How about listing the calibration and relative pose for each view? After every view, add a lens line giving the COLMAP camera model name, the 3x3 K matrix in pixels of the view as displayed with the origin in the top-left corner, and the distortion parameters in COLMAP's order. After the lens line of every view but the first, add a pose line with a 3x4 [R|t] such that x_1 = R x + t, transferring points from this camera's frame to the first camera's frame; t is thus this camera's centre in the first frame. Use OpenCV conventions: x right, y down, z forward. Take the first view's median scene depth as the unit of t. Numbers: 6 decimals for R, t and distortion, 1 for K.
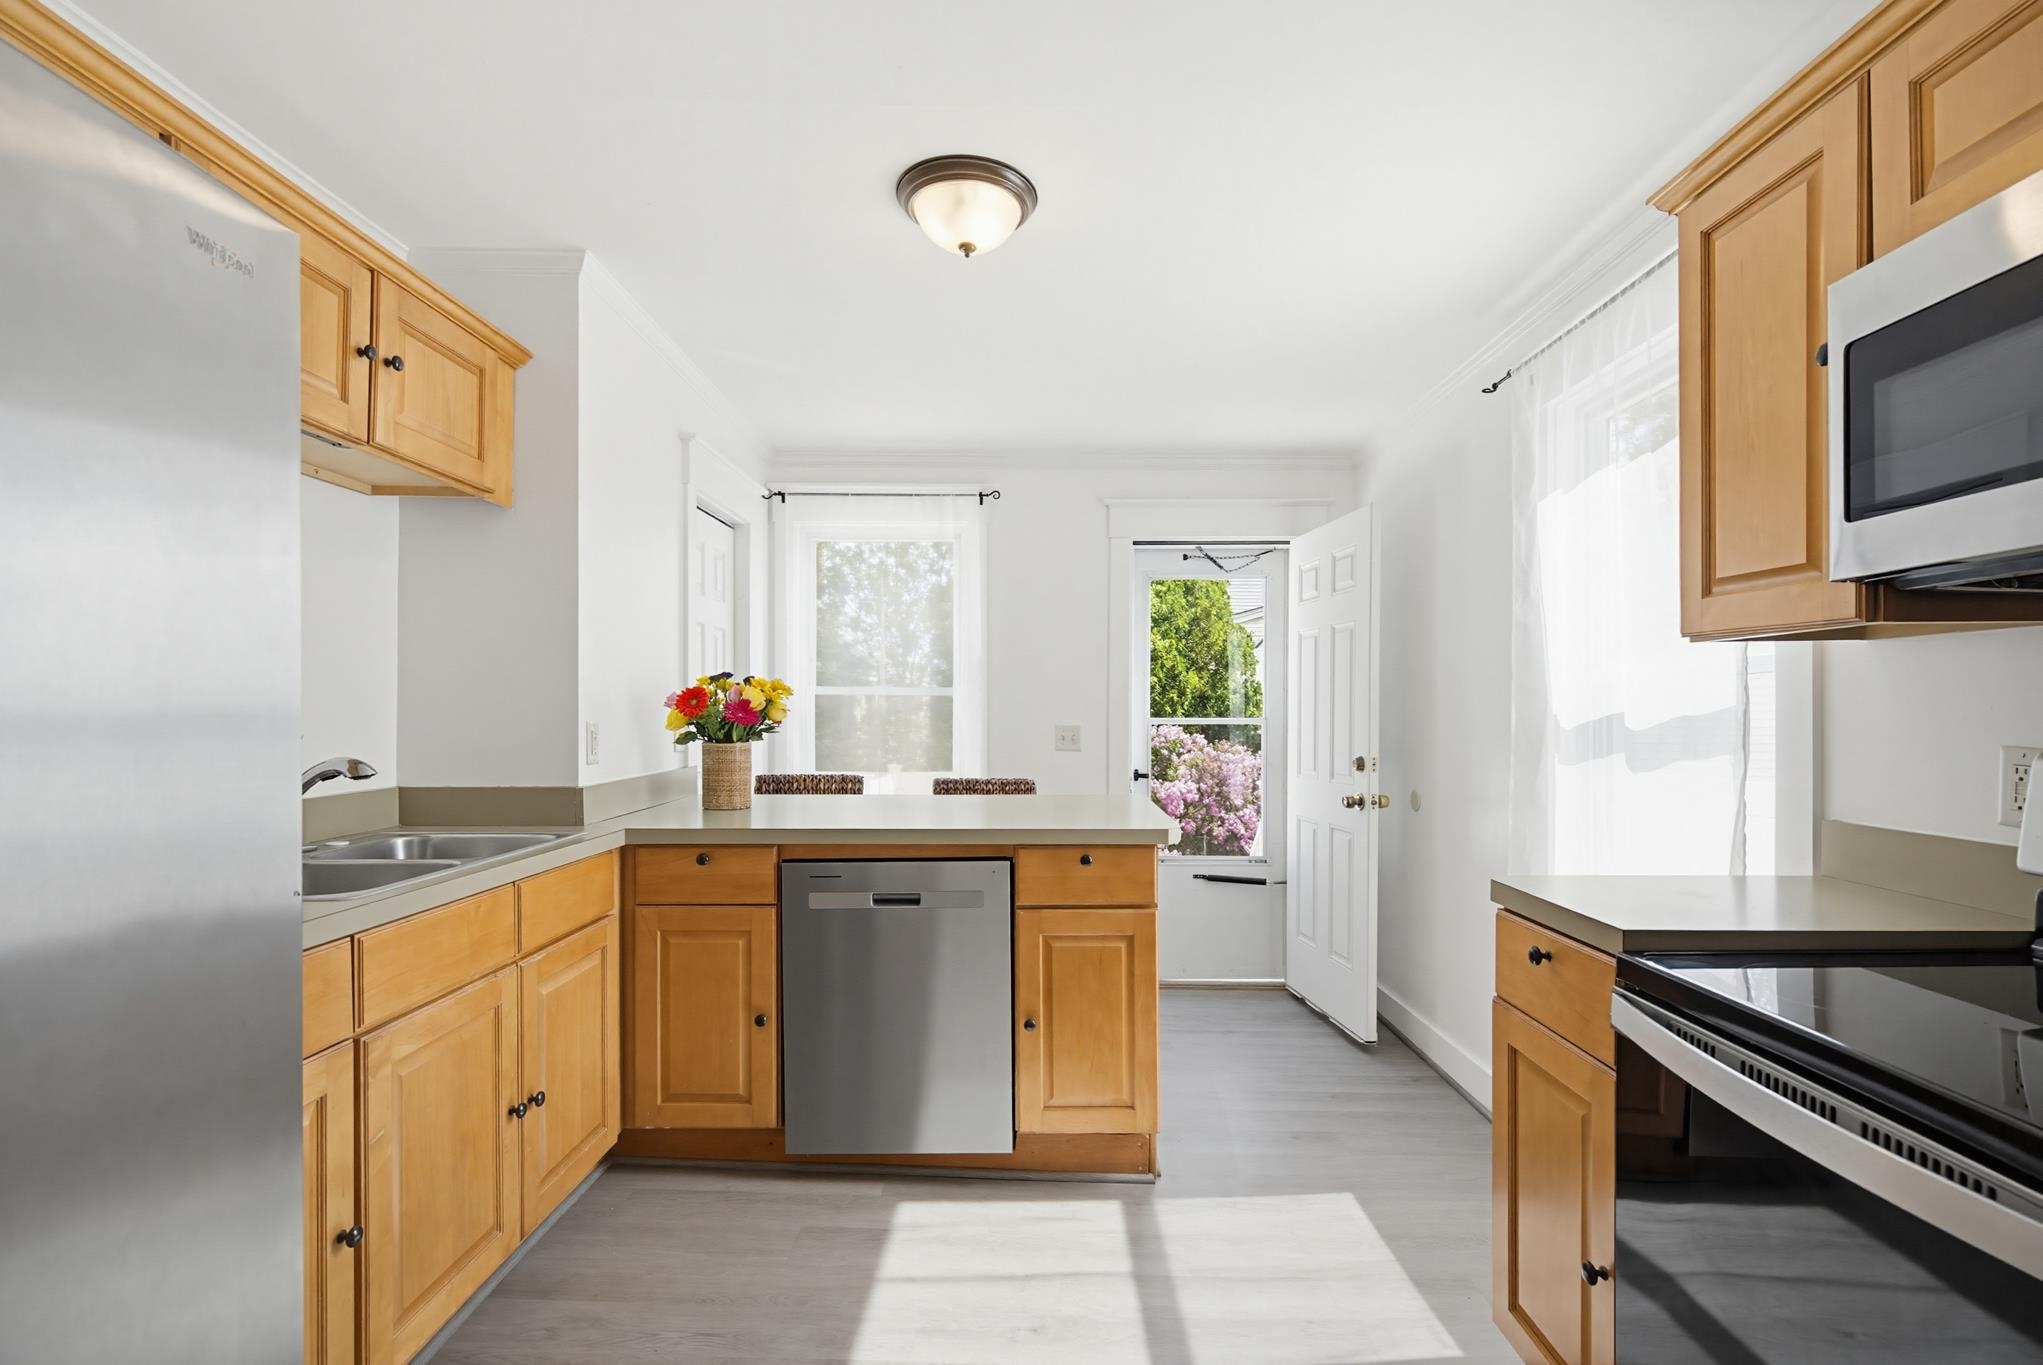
lens RADIAL K [[923.0, 0, 1020.1], [0, 923.0, 691.0], [0, 0, 1]] dist [0.005867, -0.002594]
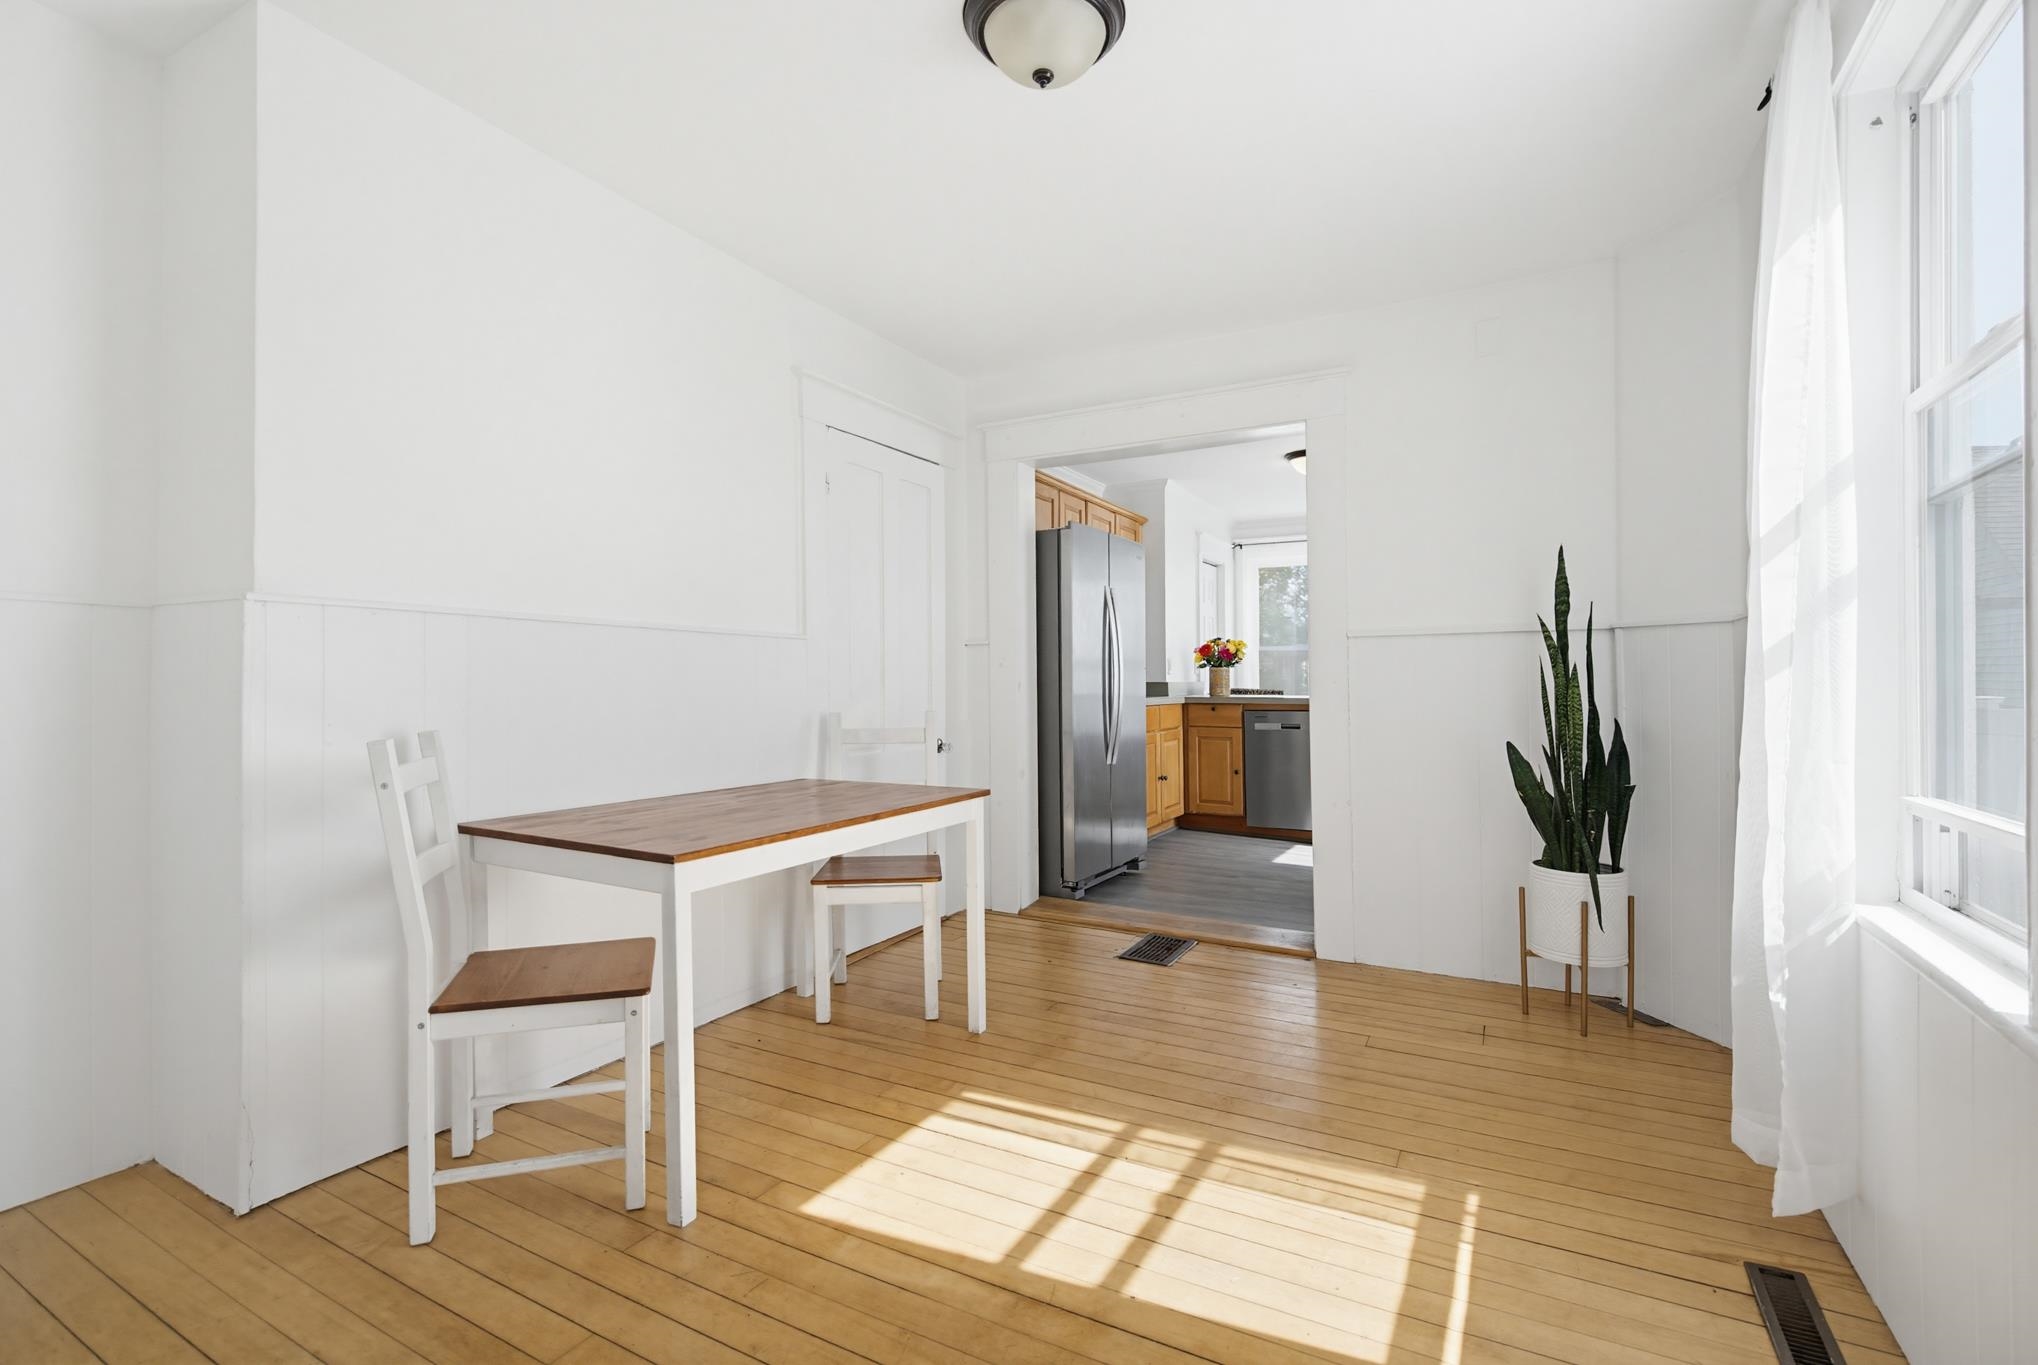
lens RADIAL K [[920.8, 0, 1007.3], [0, 920.8, 673.8], [0, 0, 1]] dist [0.005867, -0.002594]
pose [[0.880709, -0.006831, -0.473609, 0.369494], [0.011909, 0.999899, 0.007724, 0.054926], [0.473508, -0.012443, 0.880701, -1.539569]]
